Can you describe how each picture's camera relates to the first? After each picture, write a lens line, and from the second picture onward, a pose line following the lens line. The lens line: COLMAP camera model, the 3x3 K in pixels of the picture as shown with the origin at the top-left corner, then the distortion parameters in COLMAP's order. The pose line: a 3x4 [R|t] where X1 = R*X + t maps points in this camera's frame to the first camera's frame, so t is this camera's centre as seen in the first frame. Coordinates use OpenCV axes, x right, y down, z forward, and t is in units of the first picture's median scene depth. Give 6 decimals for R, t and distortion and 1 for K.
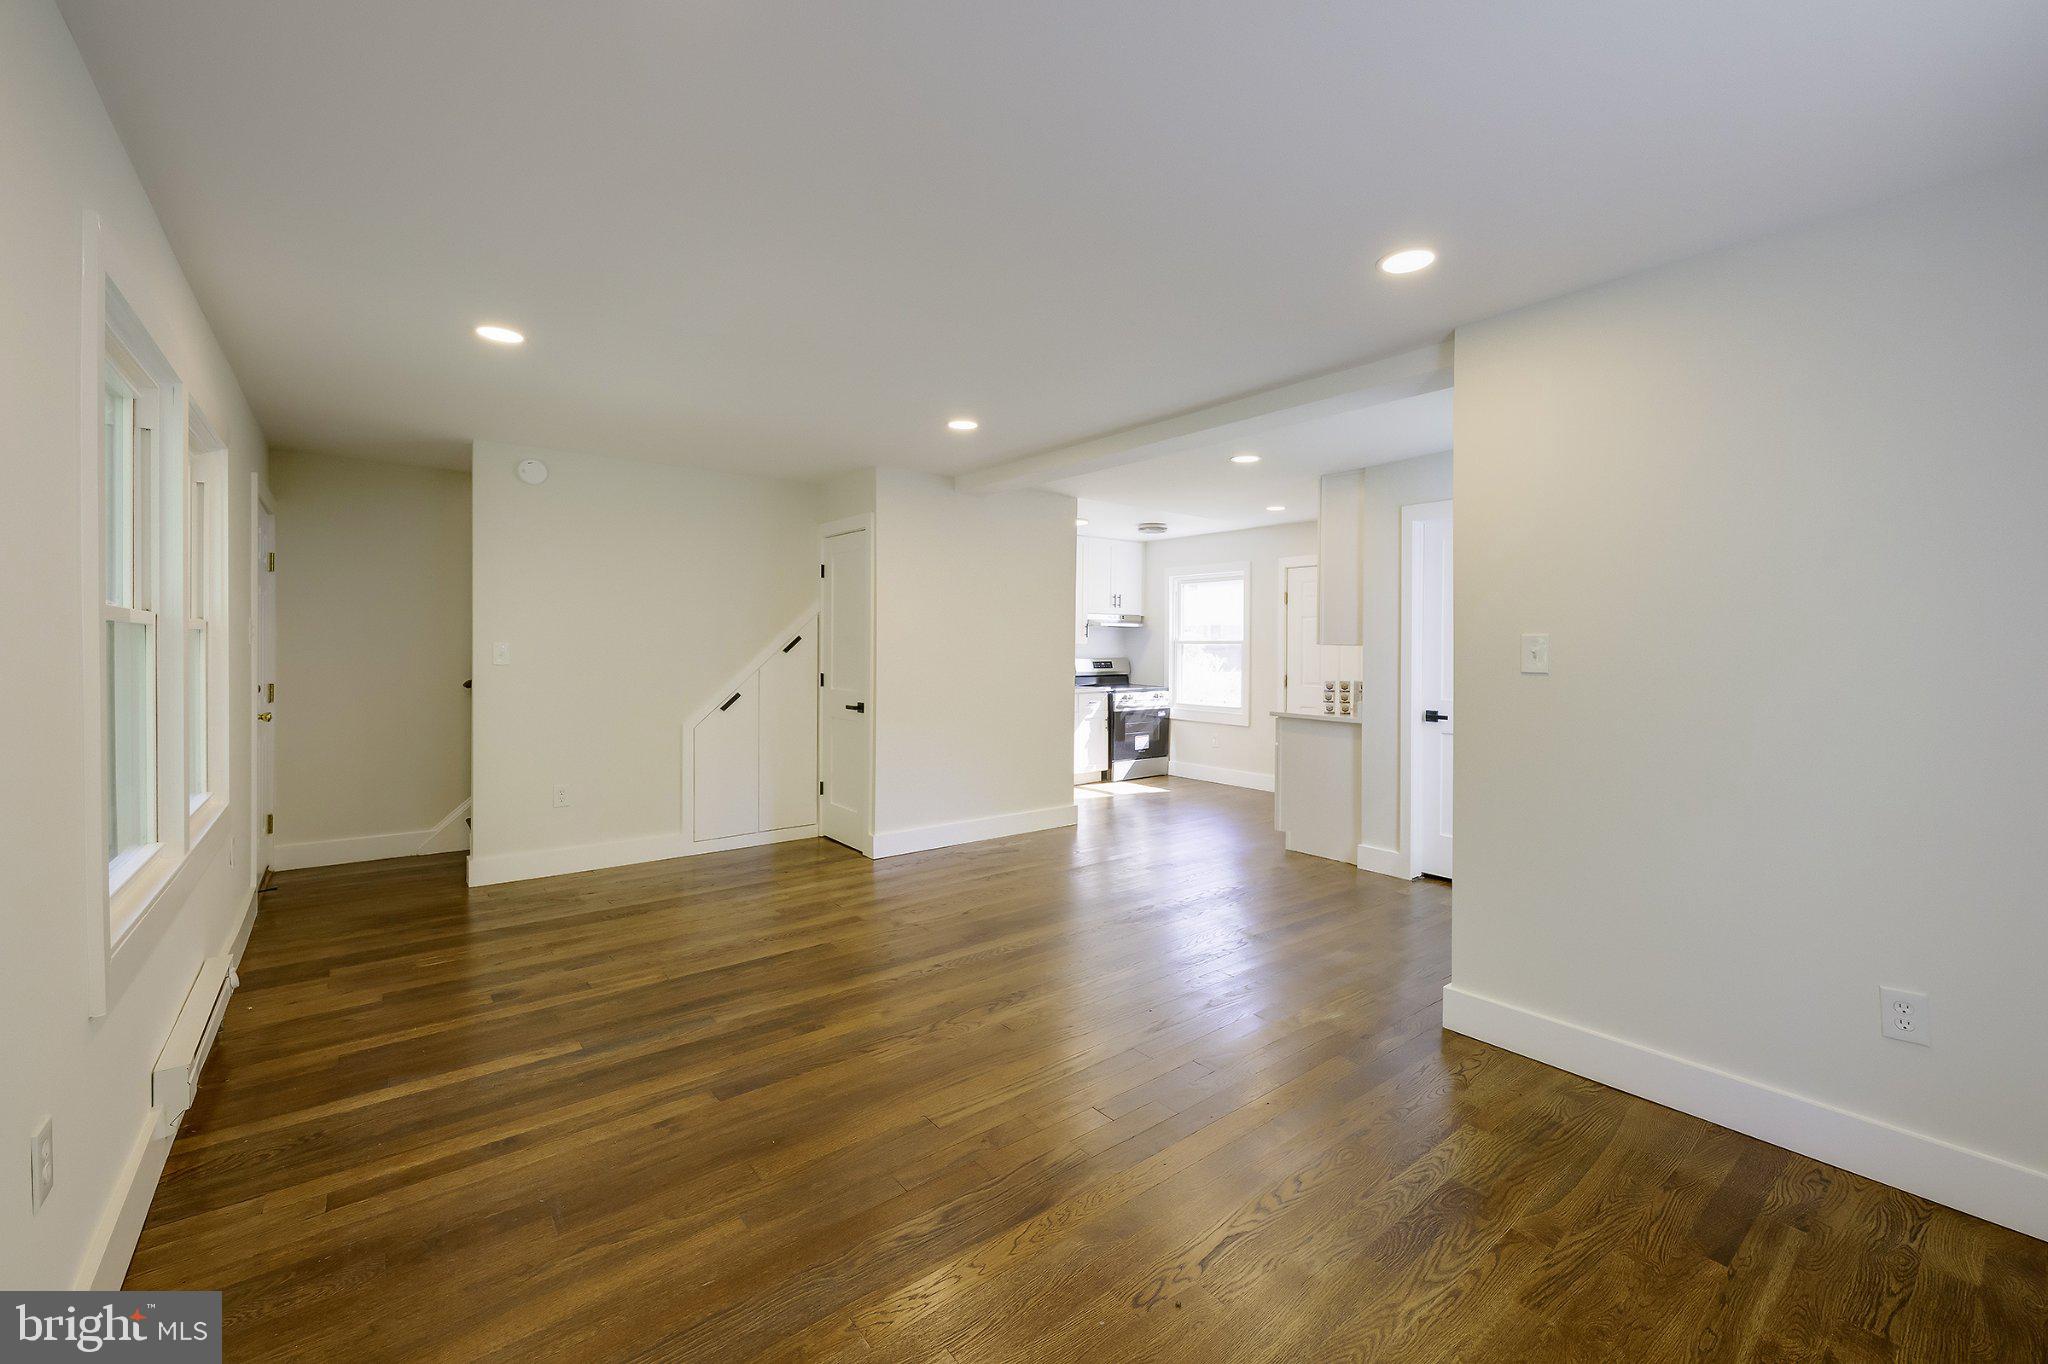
lens RADIAL K [[831.1, 0, 1004.9], [0, 831.1, 654.3], [0, 0, 1]] dist [-0.000951, -0.000120]
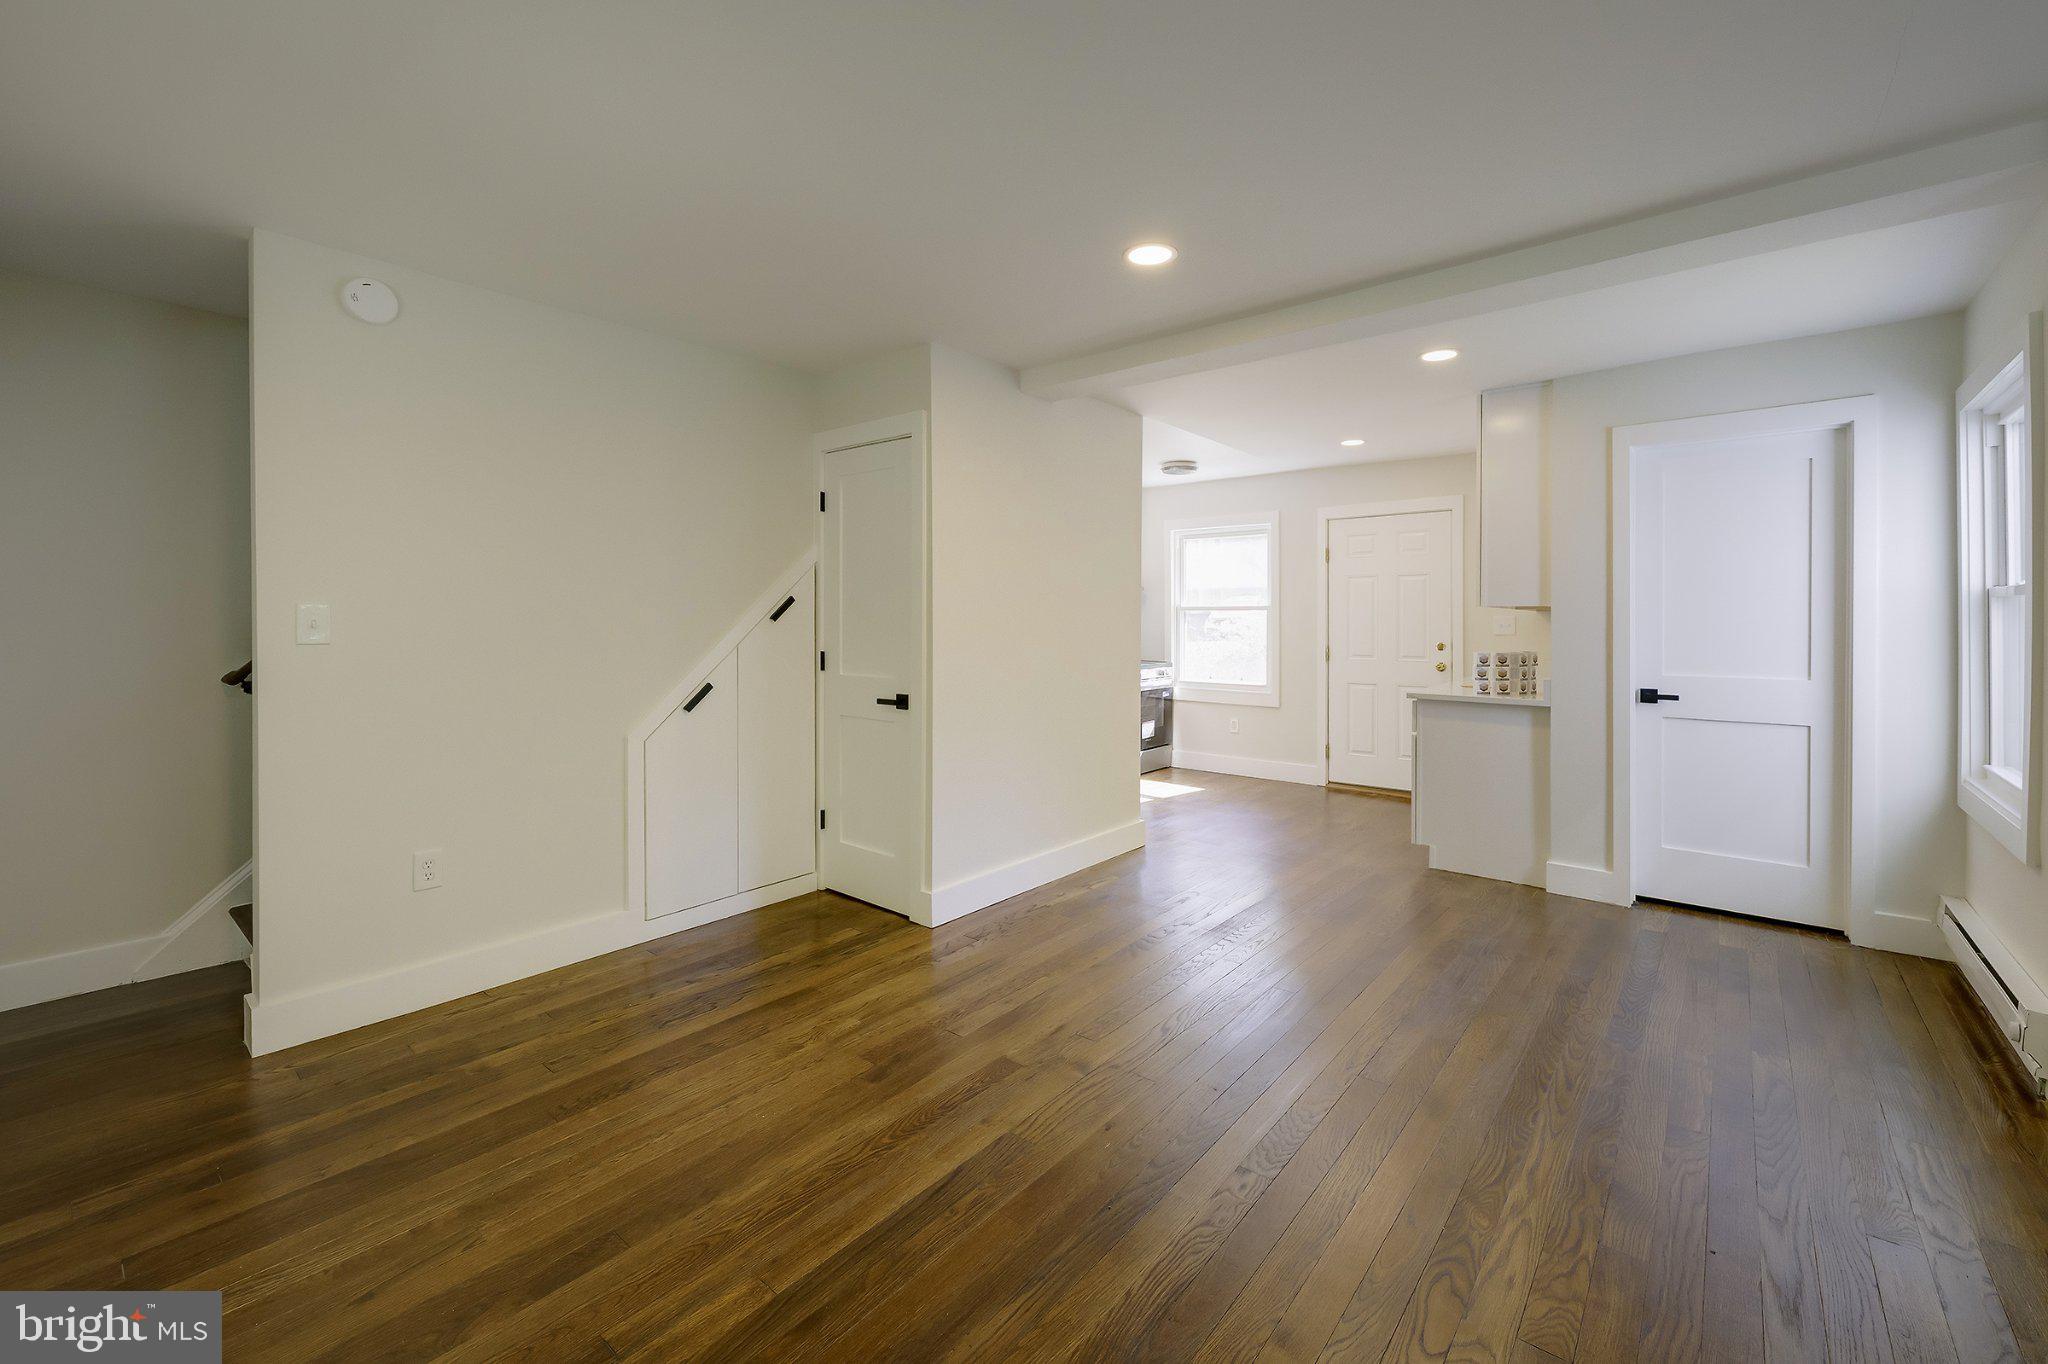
lens RADIAL K [[867.4, 0, 1009.9], [0, 867.4, 627.1], [0, 0, 1]] dist [-0.003177, 0.000166]
pose [[0.981464, -0.007793, 0.191488, -0.209906], [0.007824, 0.999969, 0.000596, 0.003710], [-0.191486, 0.000914, 0.981495, 0.277776]]
